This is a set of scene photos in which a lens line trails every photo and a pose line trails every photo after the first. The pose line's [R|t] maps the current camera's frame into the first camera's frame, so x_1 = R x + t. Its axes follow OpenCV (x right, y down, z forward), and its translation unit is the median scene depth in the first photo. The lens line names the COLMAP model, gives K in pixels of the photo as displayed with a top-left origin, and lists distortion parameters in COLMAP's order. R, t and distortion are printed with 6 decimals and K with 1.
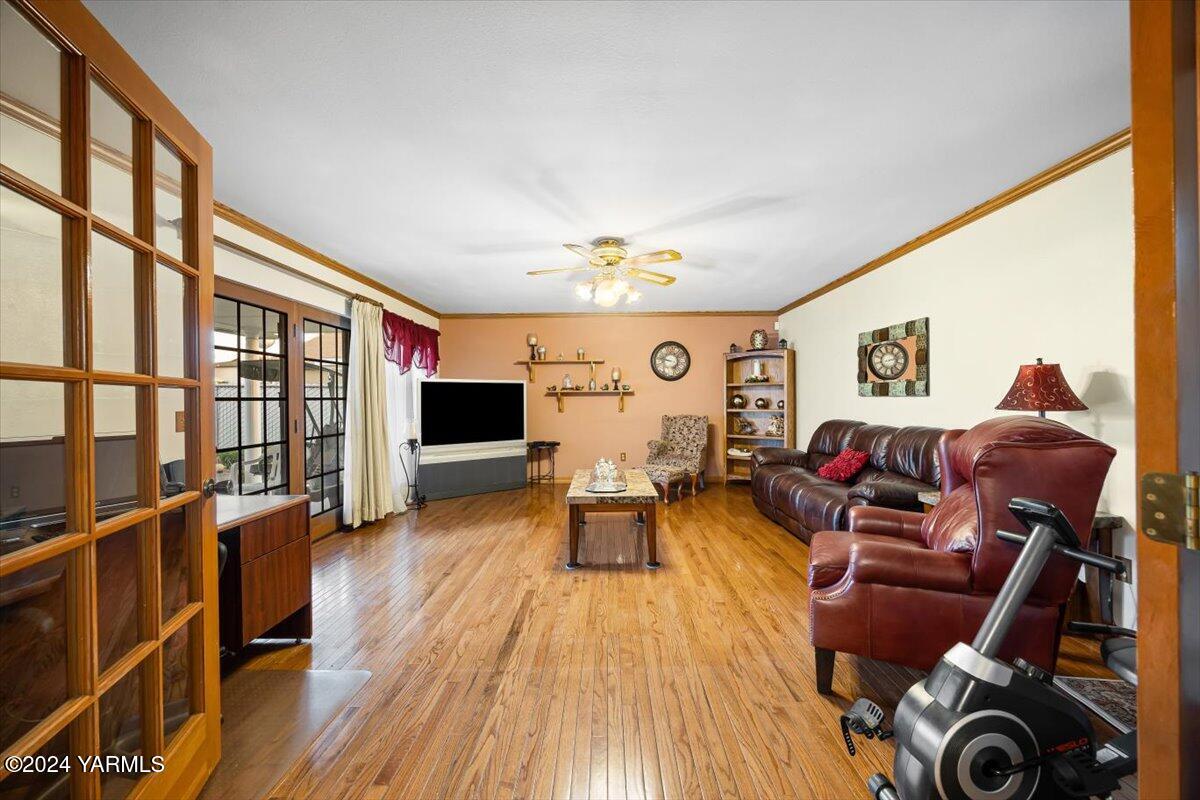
lens RADIAL K [[459.4, 0, 604.0], [0, 459.4, 398.7], [0, 0, 1]] dist [0.000549, 0.000046]
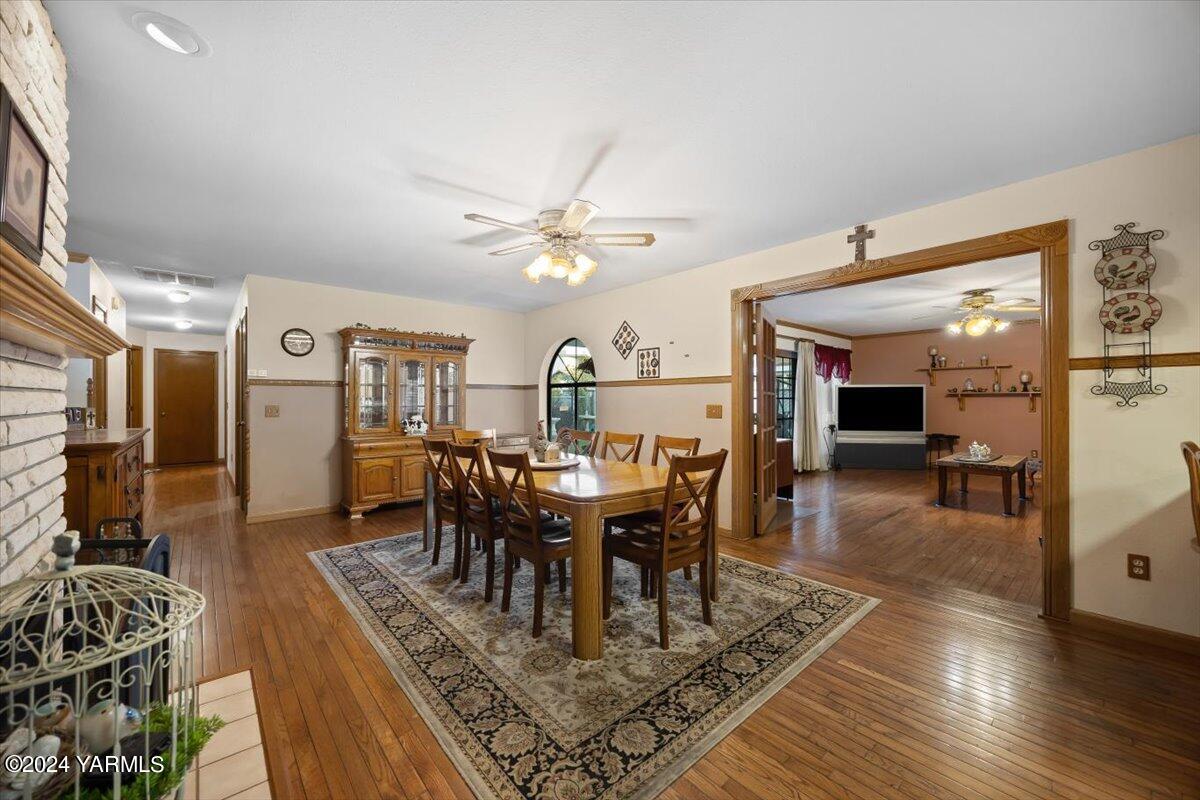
lens RADIAL K [[459.4, 0, 600.6], [0, 459.4, 401.0], [0, 0, 1]] dist [0.000549, 0.000046]
pose [[0.665922, 0.008847, -0.745969, 0.177736], [-0.004722, 0.999960, 0.007643, -0.000054], [0.746007, -0.001567, 0.665937, -0.501917]]
